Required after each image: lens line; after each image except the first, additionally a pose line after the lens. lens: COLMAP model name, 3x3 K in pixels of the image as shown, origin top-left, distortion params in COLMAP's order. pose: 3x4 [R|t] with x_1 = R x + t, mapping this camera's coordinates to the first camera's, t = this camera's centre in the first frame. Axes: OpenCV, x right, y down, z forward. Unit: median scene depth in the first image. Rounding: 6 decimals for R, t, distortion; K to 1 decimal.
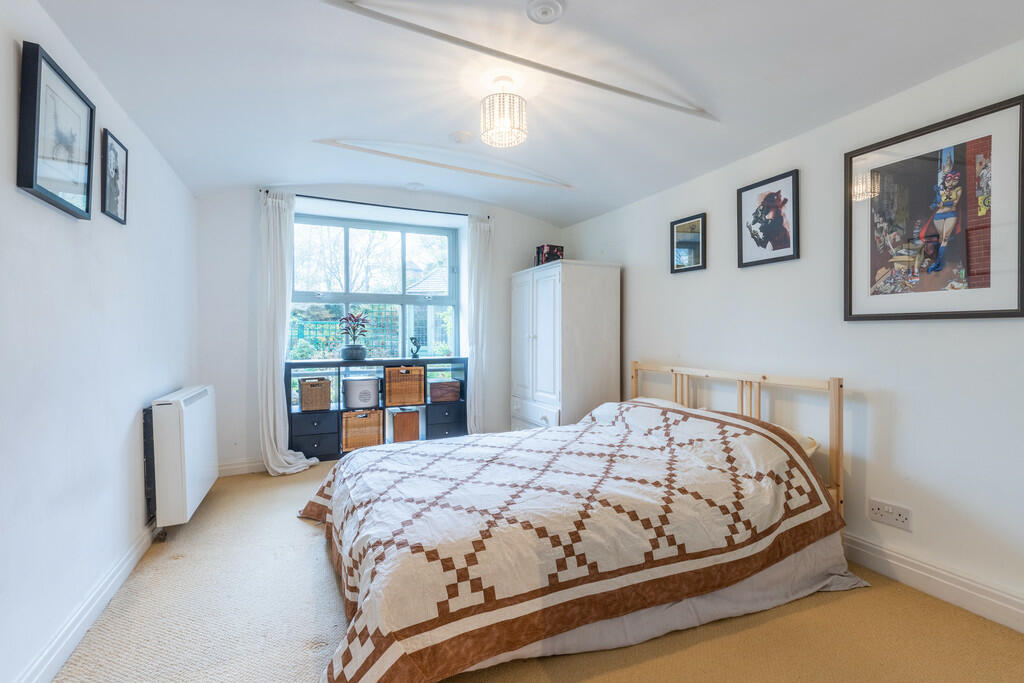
lens RADIAL K [[464.2, 0, 516.0], [0, 464.2, 334.2], [0, 0, 1]] dist [0.000893, -0.000072]
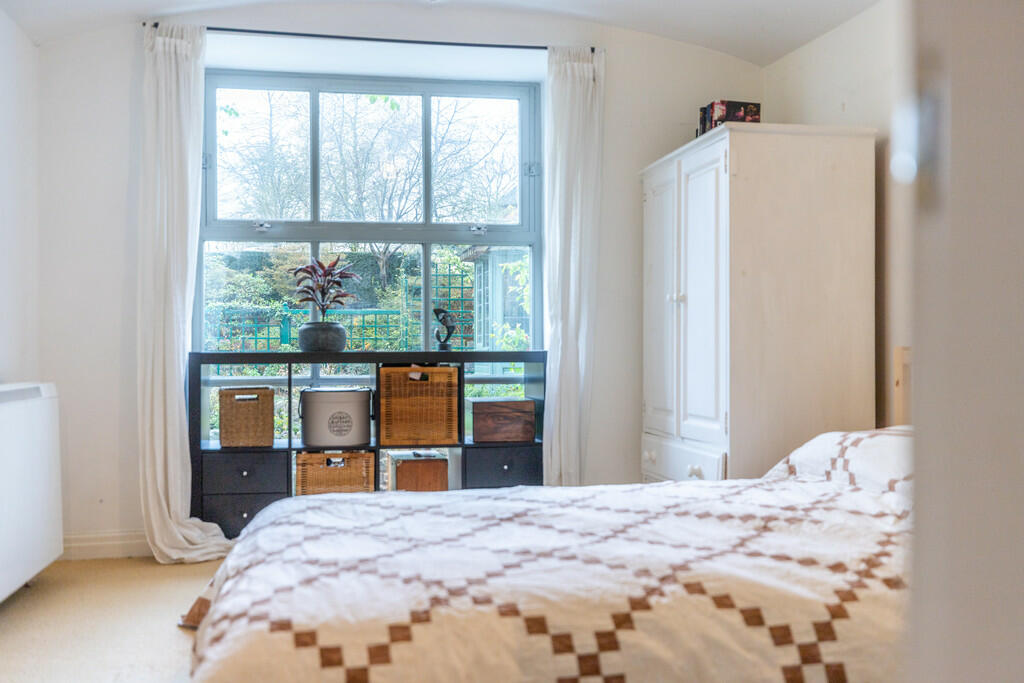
lens RADIAL K [[1026.9, 0, 510.1], [0, 1026.9, 345.4], [0, 0, 1]] dist [0.002463, 0.000000]
pose [[0.969379, -0.003122, -0.245549, 0.144973], [0.001441, 0.999974, -0.007024, 0.067943], [0.245565, 0.006455, 0.969359, -0.029825]]
